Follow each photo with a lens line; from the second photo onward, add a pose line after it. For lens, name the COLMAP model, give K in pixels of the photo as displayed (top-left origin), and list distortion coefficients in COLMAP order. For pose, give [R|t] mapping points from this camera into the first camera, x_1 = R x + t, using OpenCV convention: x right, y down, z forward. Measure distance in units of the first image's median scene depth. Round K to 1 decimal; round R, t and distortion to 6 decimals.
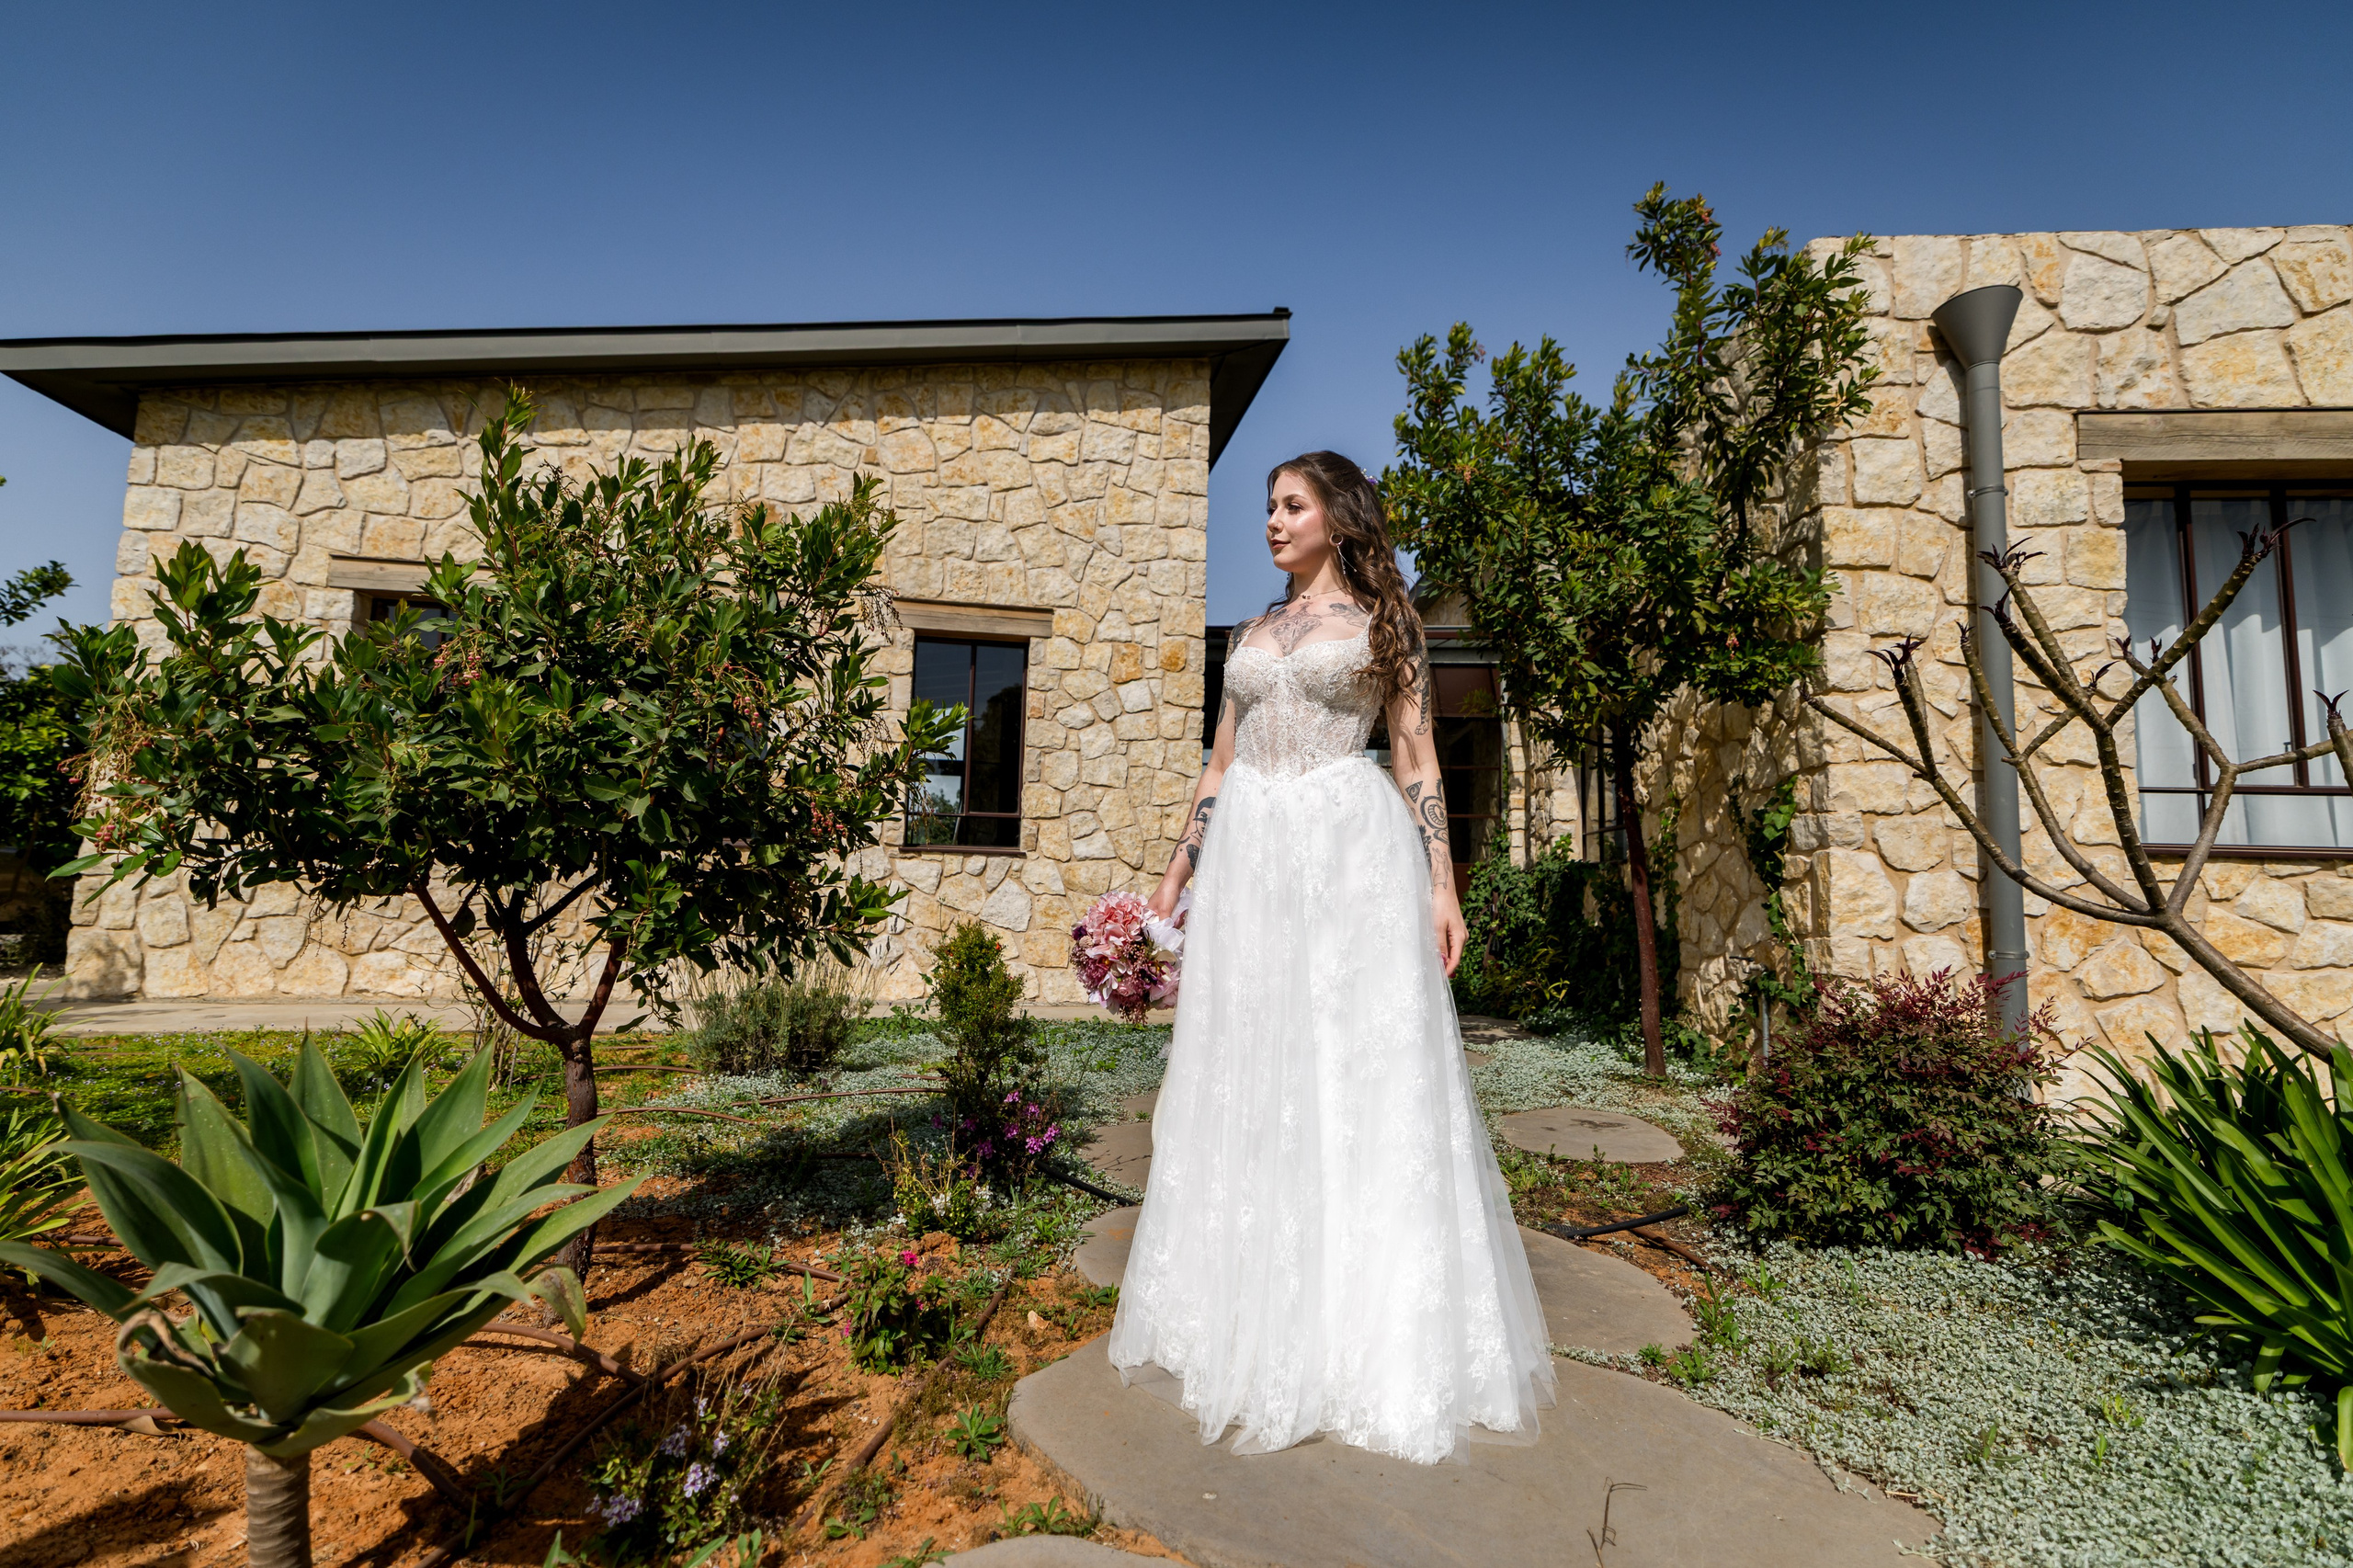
lens RADIAL K [[1000.5, 0, 1176.5], [0, 1000.5, 784.0], [0, 0, 1]] dist [-0.000928, -0.000289]
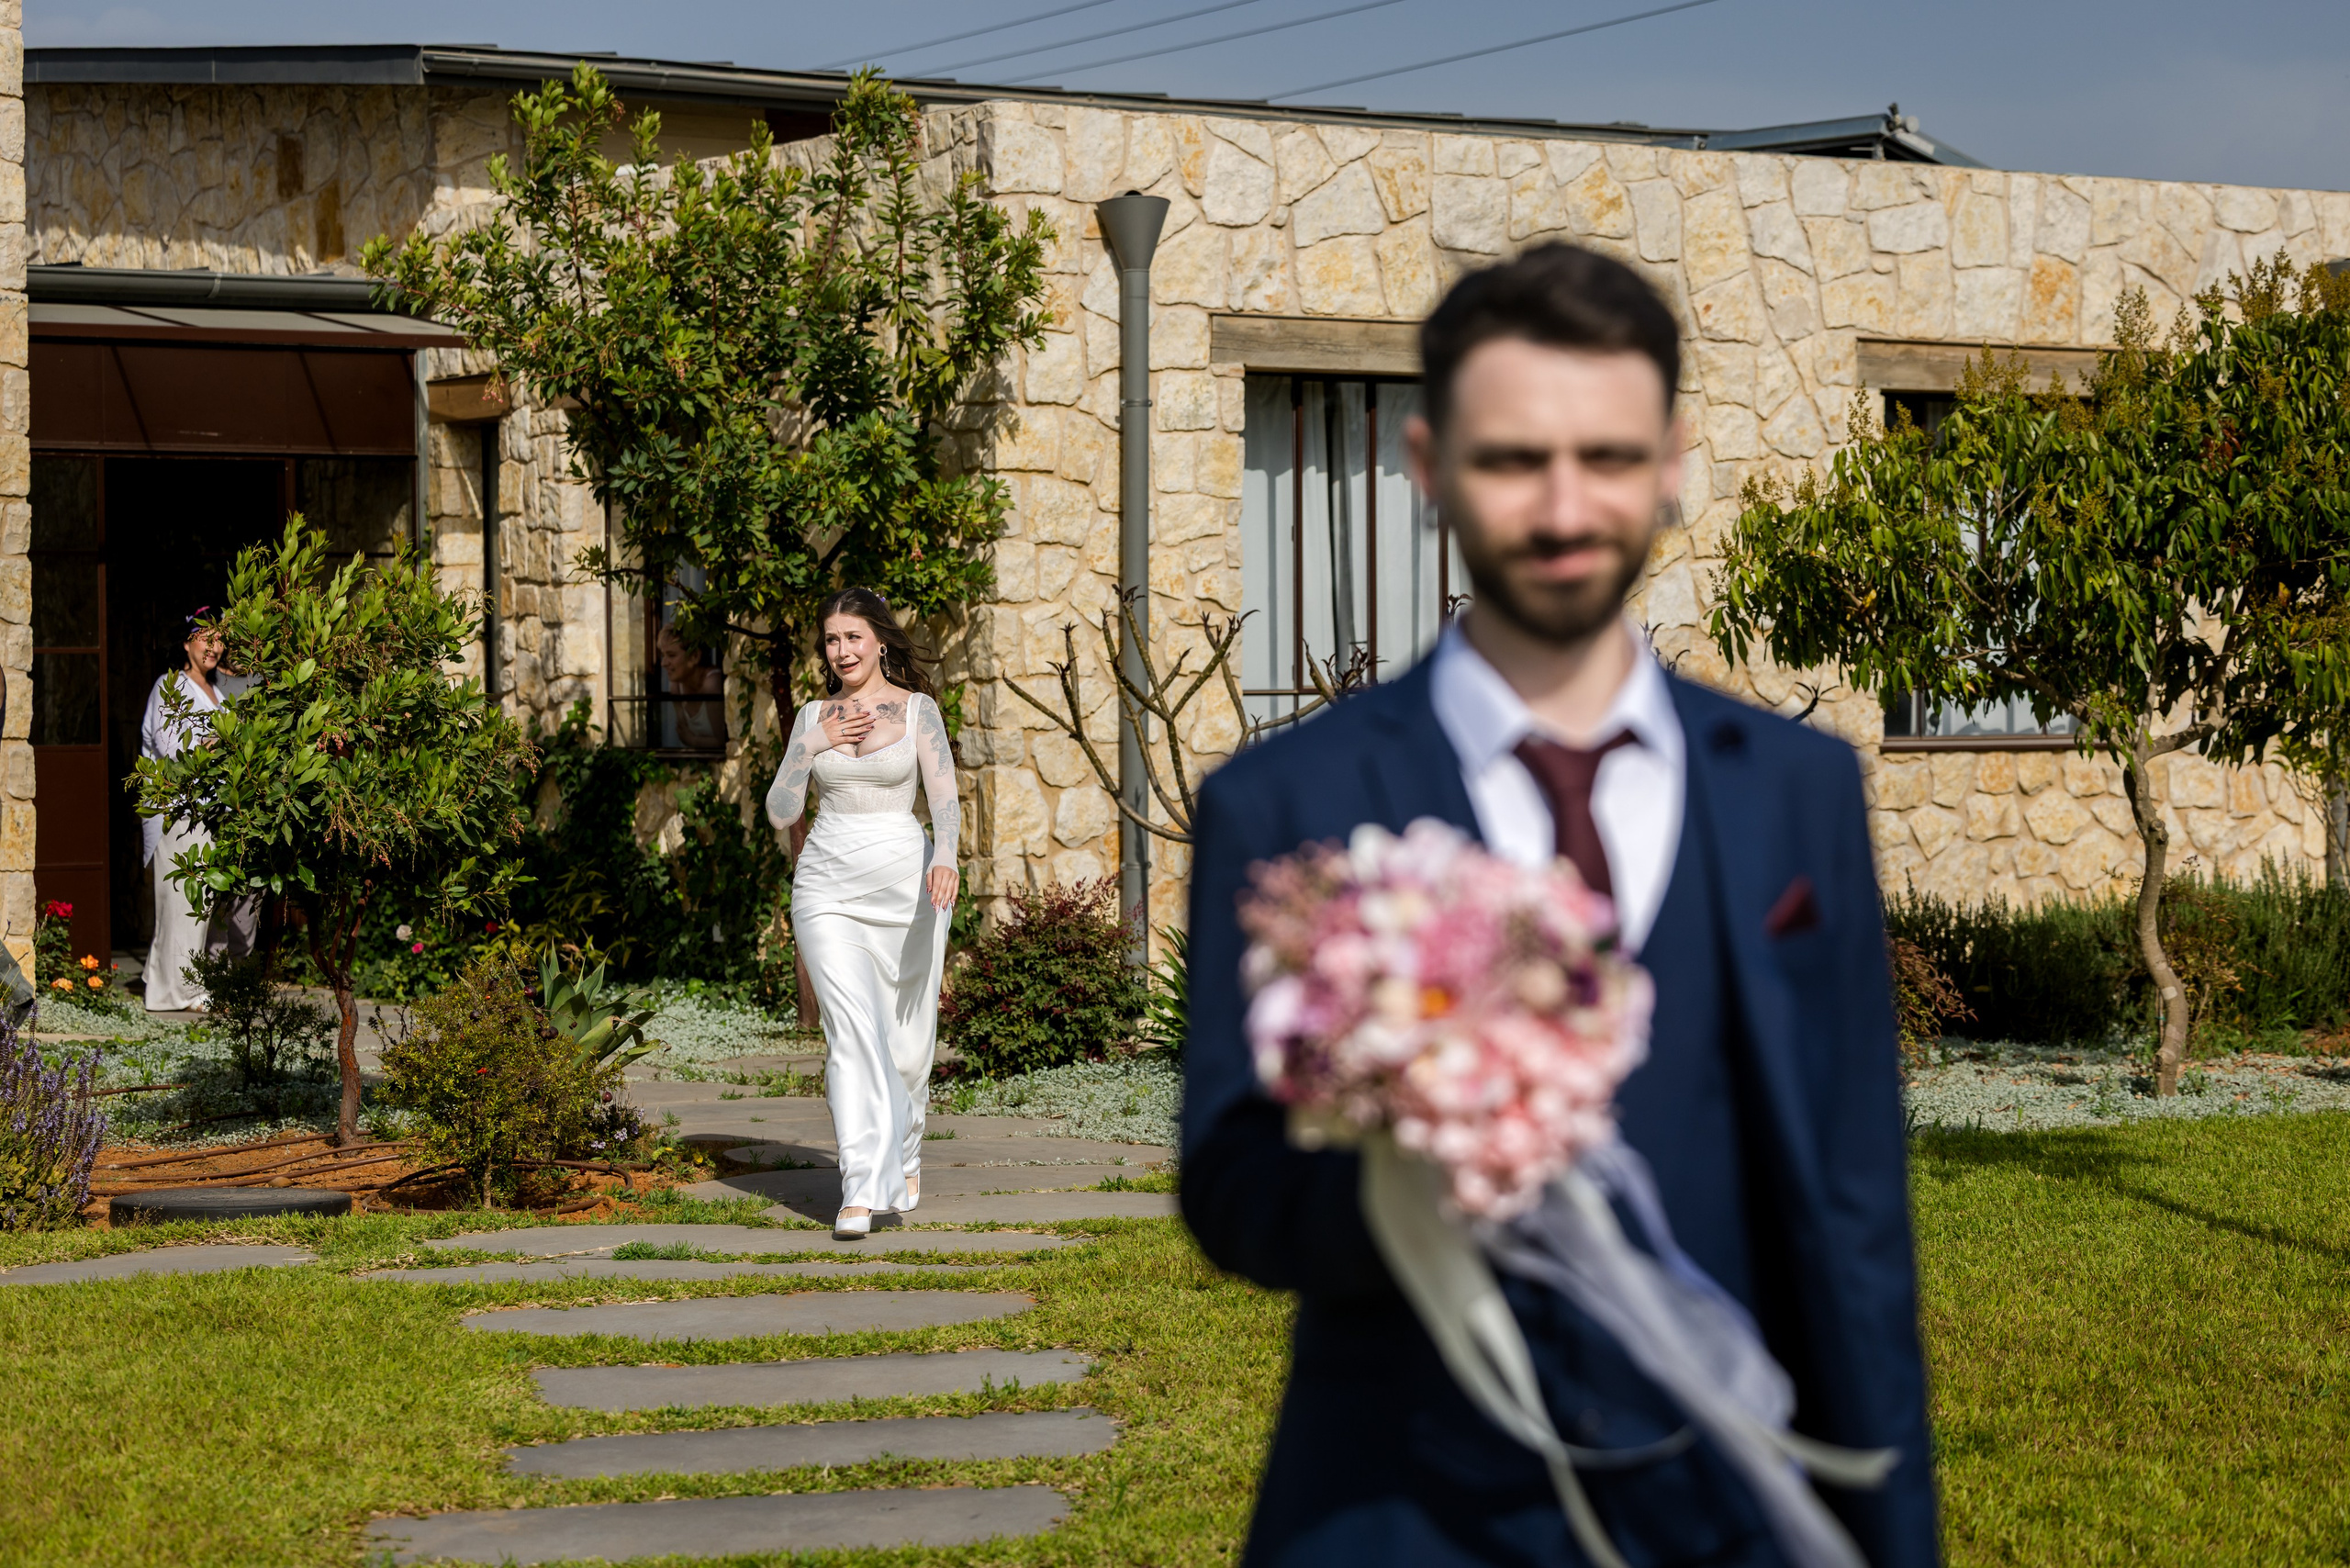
lens RADIAL K [[4954.2, 0, 1175.0], [0, 4954.2, 784.0], [0, 0, 1]] dist [-0.041631, -3.157879]
pose [[0.787945, -0.048038, 0.613869, -2.154146], [-0.033758, 0.992082, 0.120966, -0.504563], [-0.614820, -0.116038, 0.780085, -2.850007]]
